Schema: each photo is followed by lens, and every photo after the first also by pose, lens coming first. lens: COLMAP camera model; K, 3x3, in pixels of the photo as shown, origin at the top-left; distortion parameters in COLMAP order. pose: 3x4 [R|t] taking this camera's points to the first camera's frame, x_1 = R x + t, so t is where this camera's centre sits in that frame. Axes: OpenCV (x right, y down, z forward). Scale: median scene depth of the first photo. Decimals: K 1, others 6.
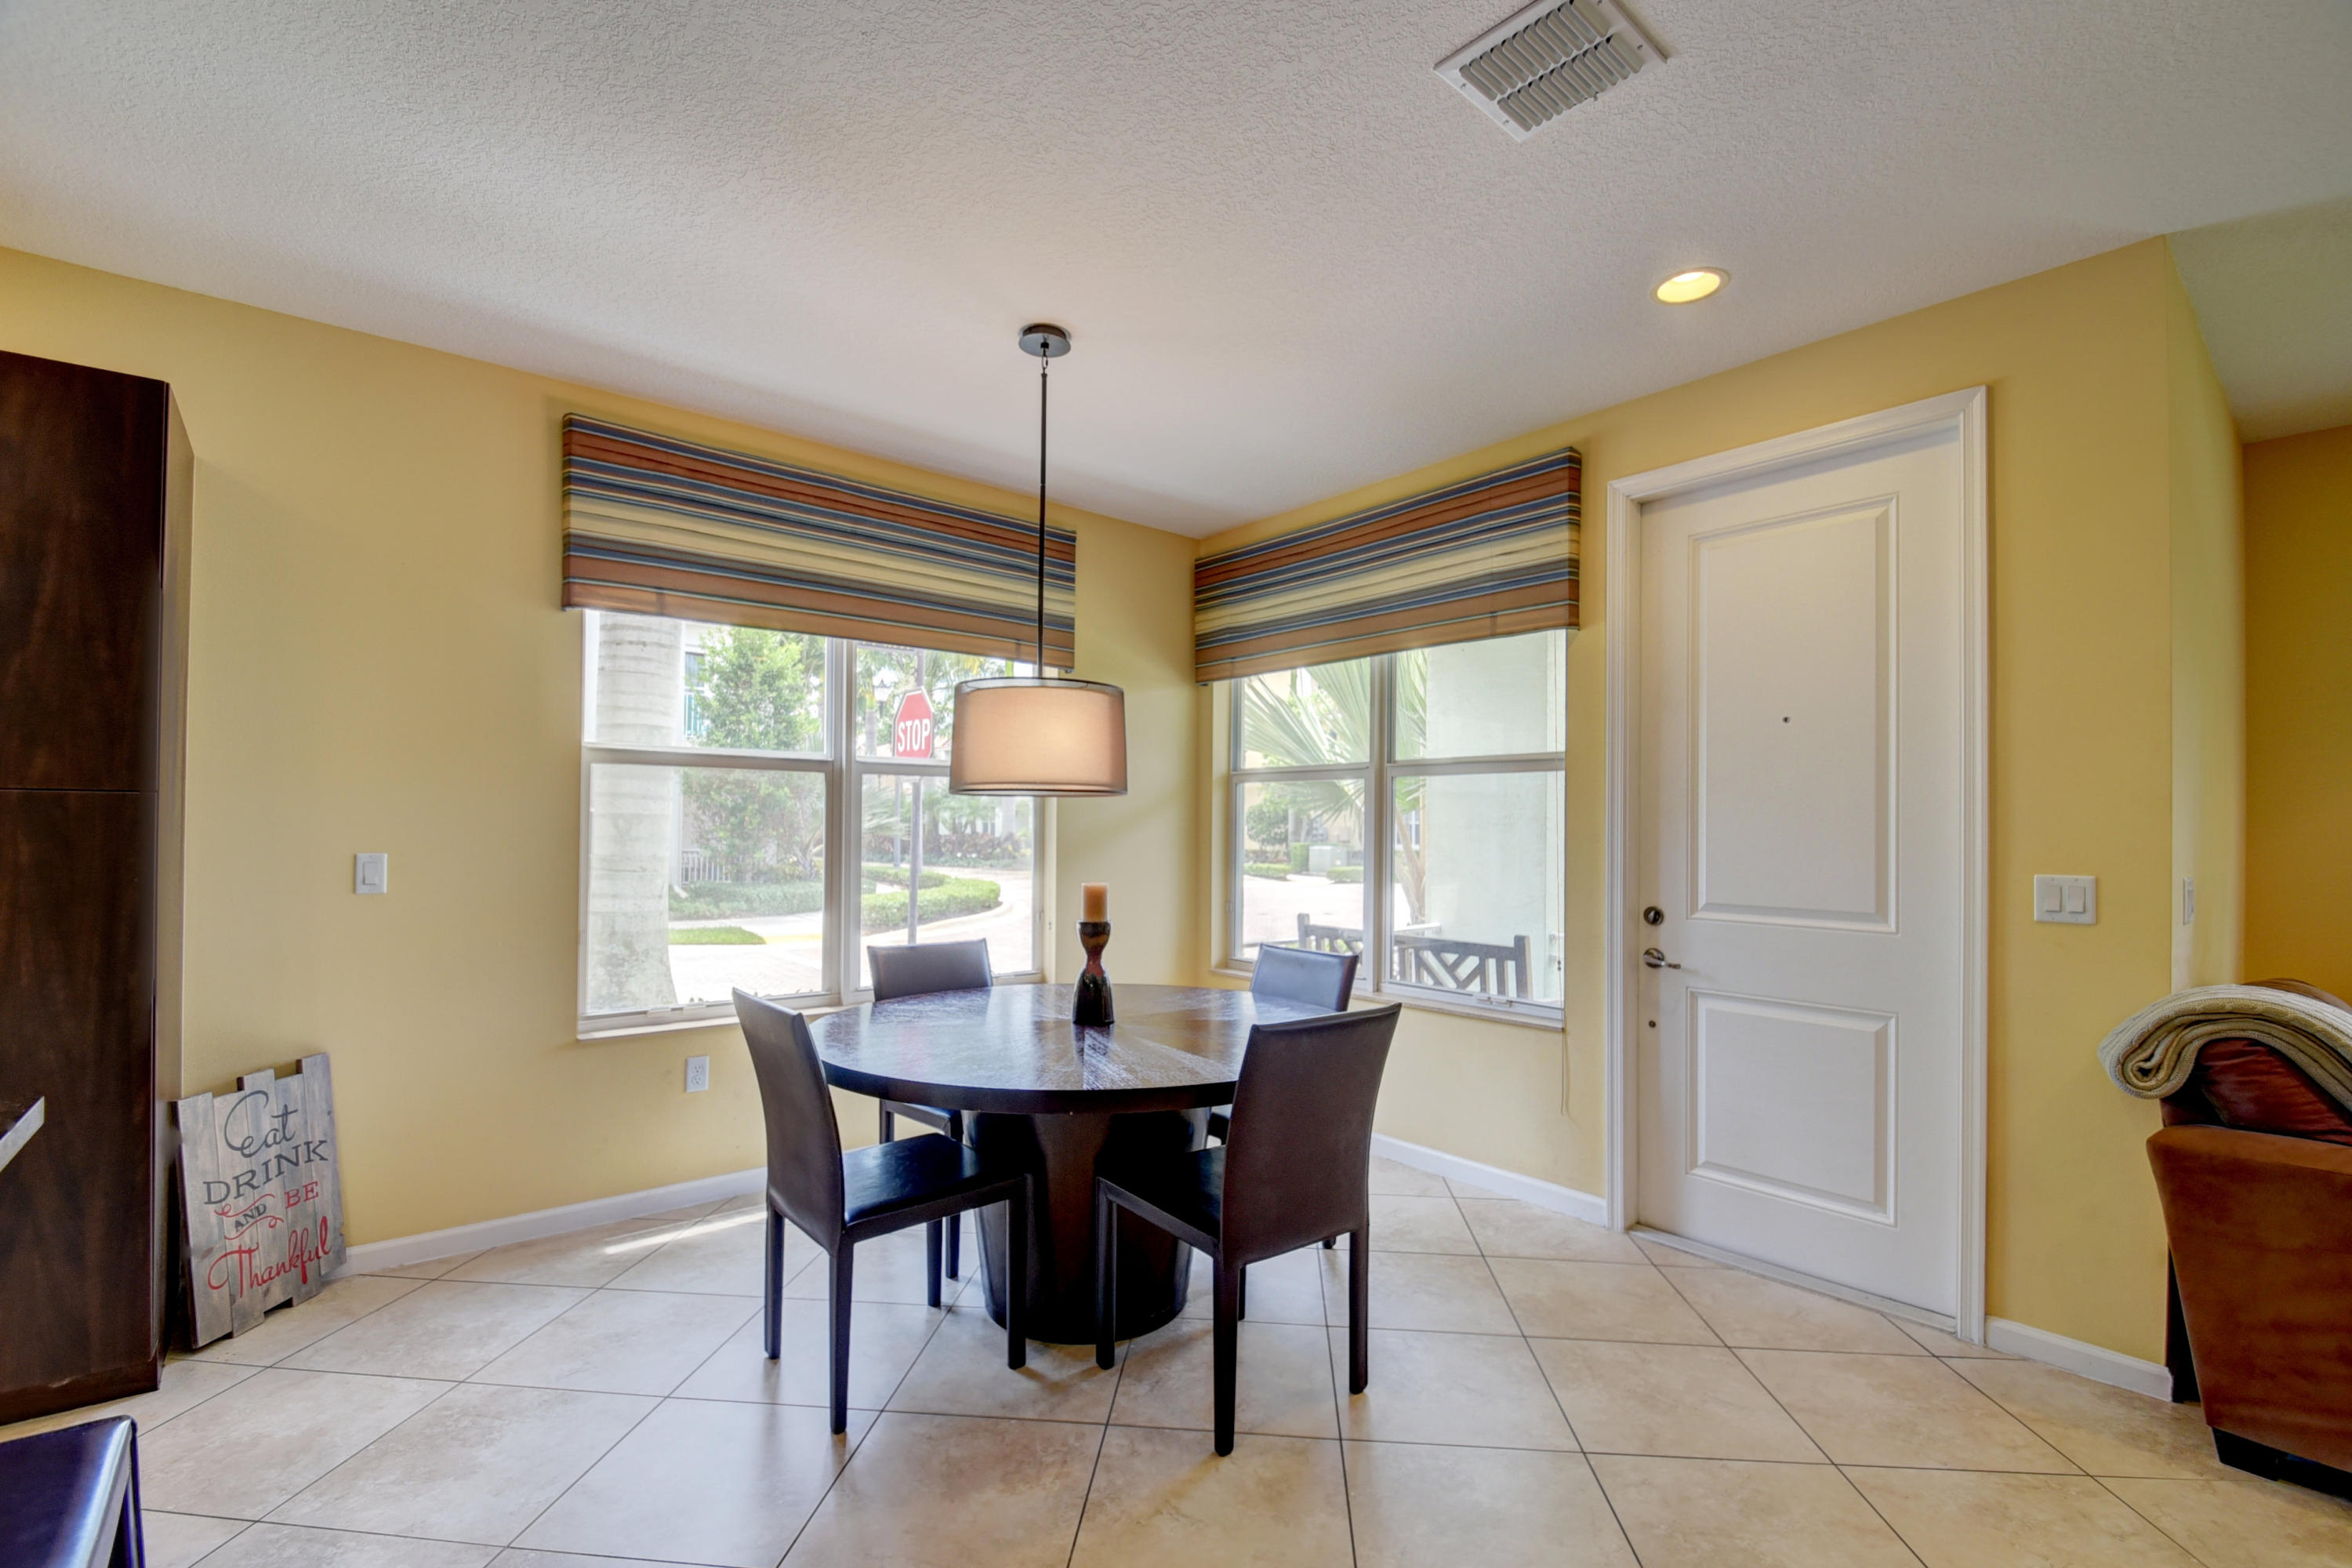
lens RADIAL K [[1033.3, 0, 1179.4], [0, 1033.3, 813.8], [0, 0, 1]] dist [0.011751, -0.015173]
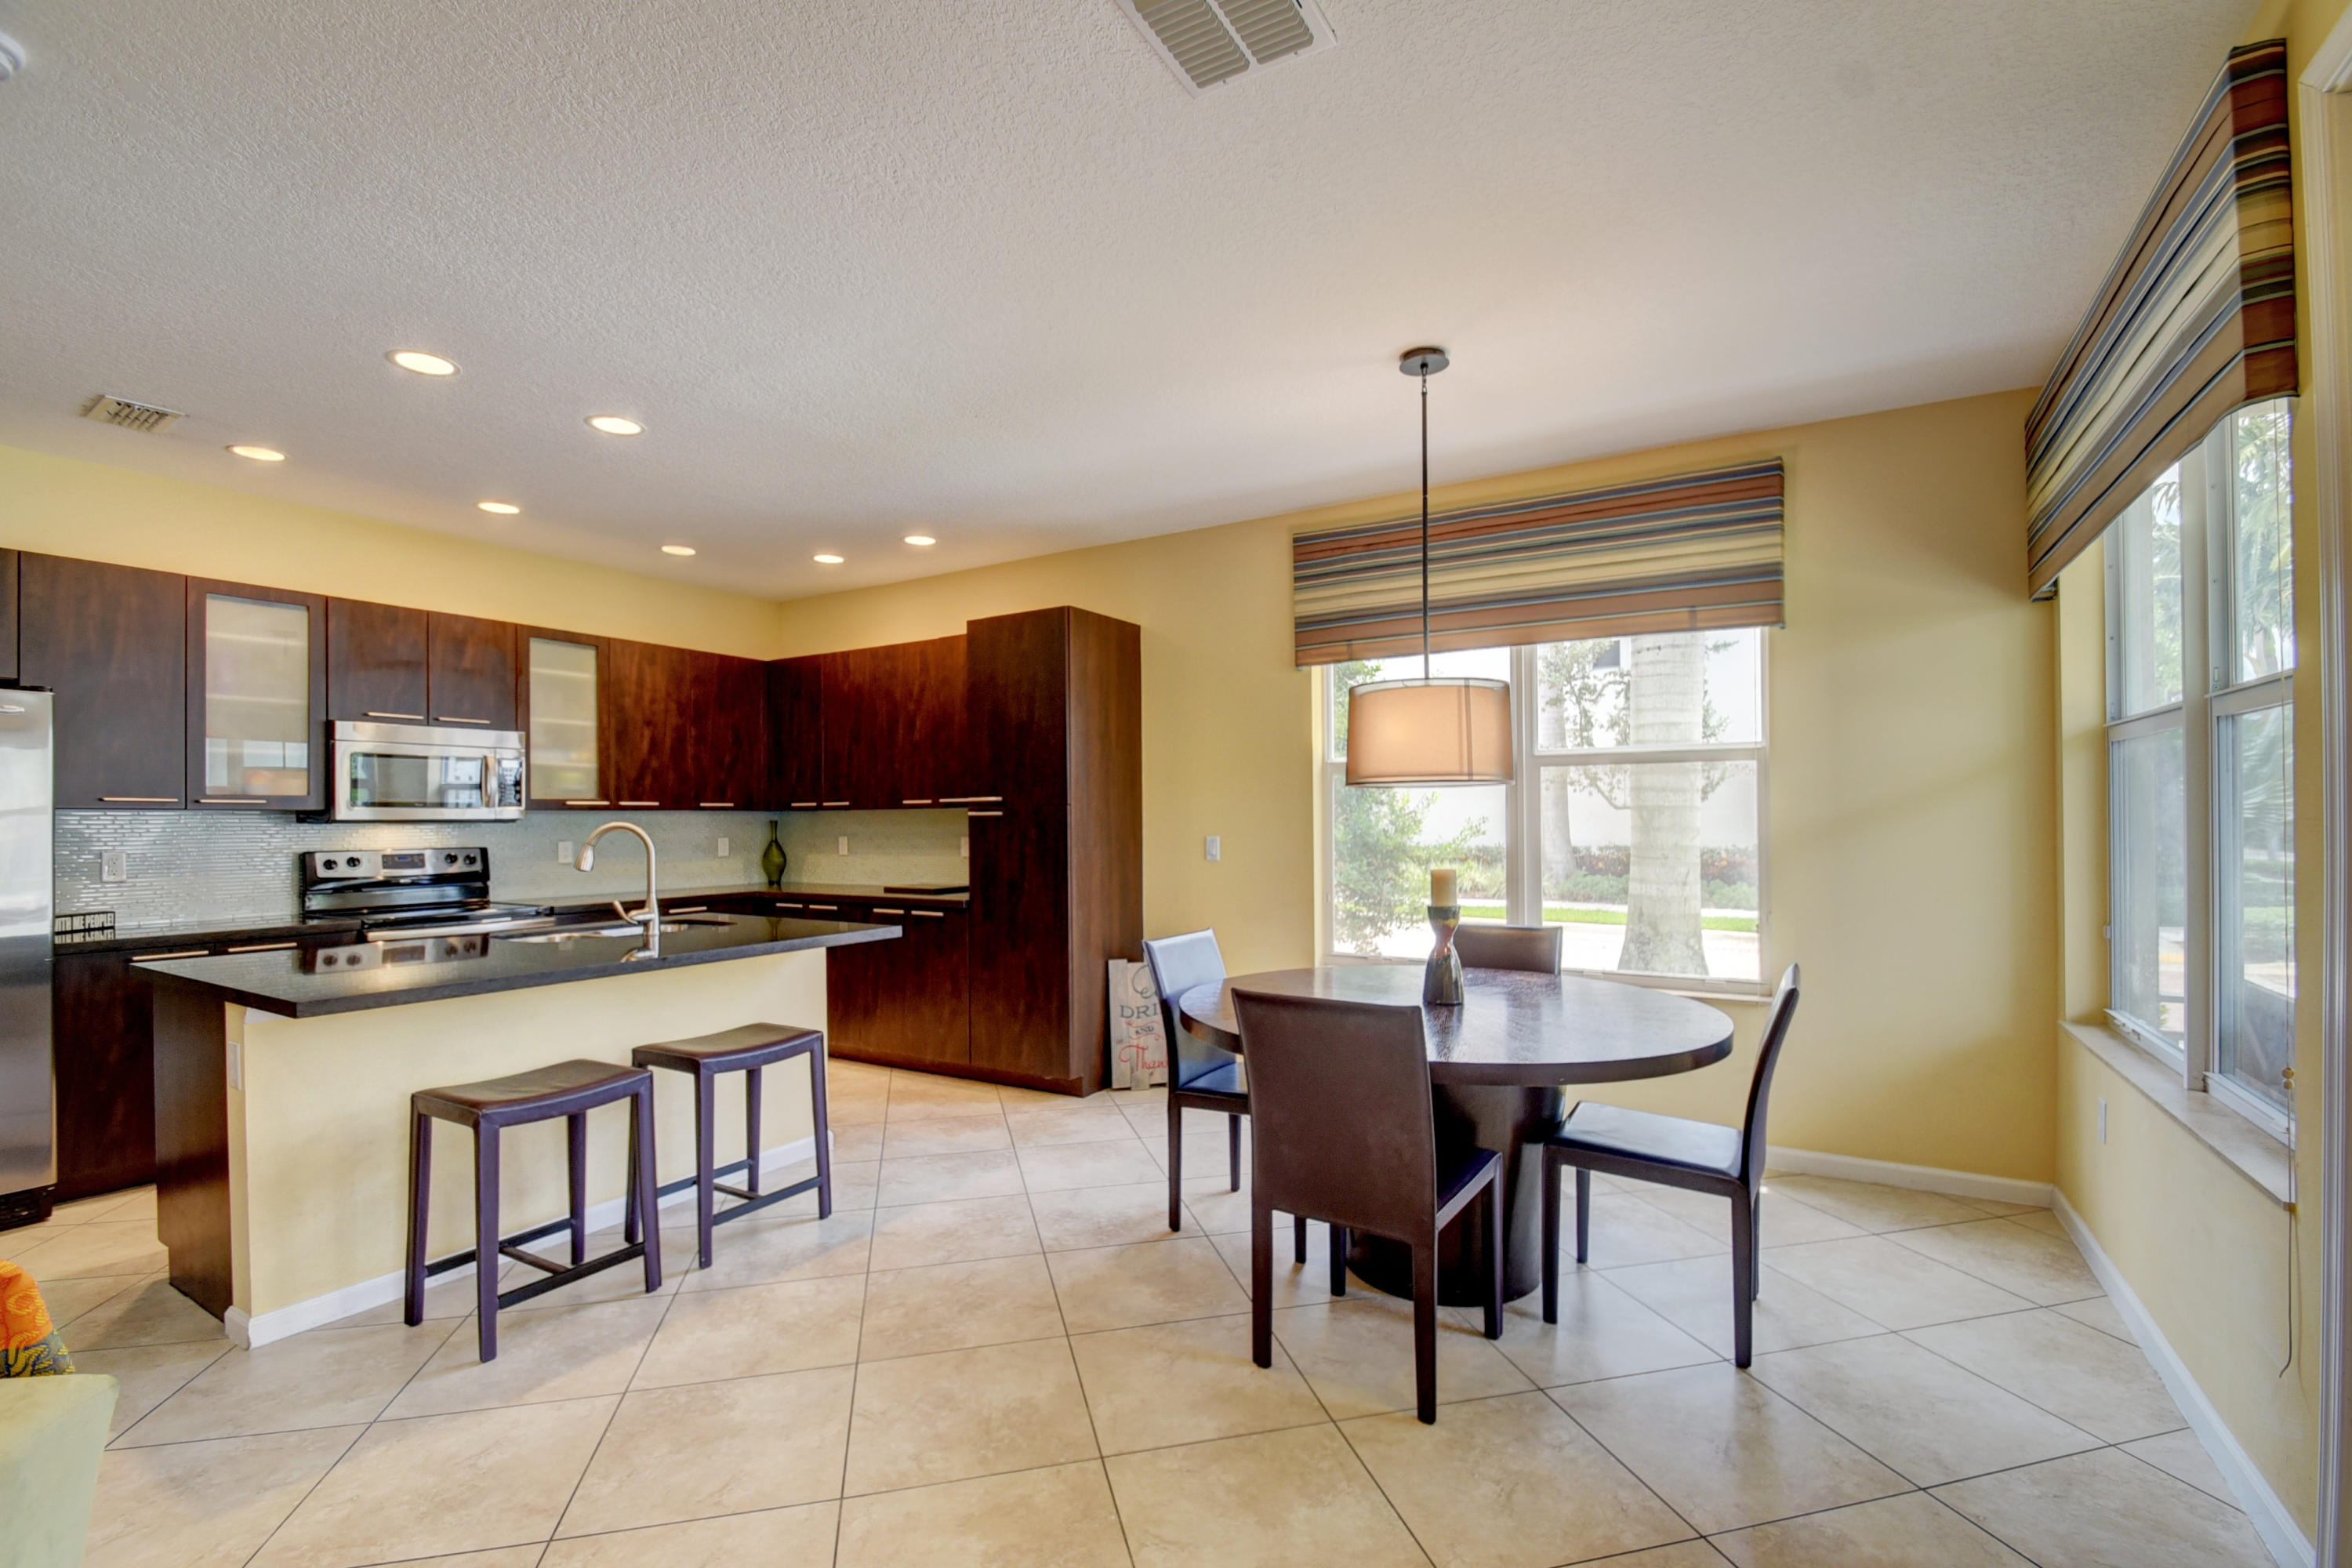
lens RADIAL K [[1033.3, 0, 1179.4], [0, 1033.3, 813.8], [0, 0, 1]] dist [0.011751, -0.015173]
pose [[0.330471, -0.015833, -0.943683, 0.843046], [0.022690, 0.999704, -0.008827, 0.016335], [0.943544, -0.018495, 0.330732, 0.424436]]
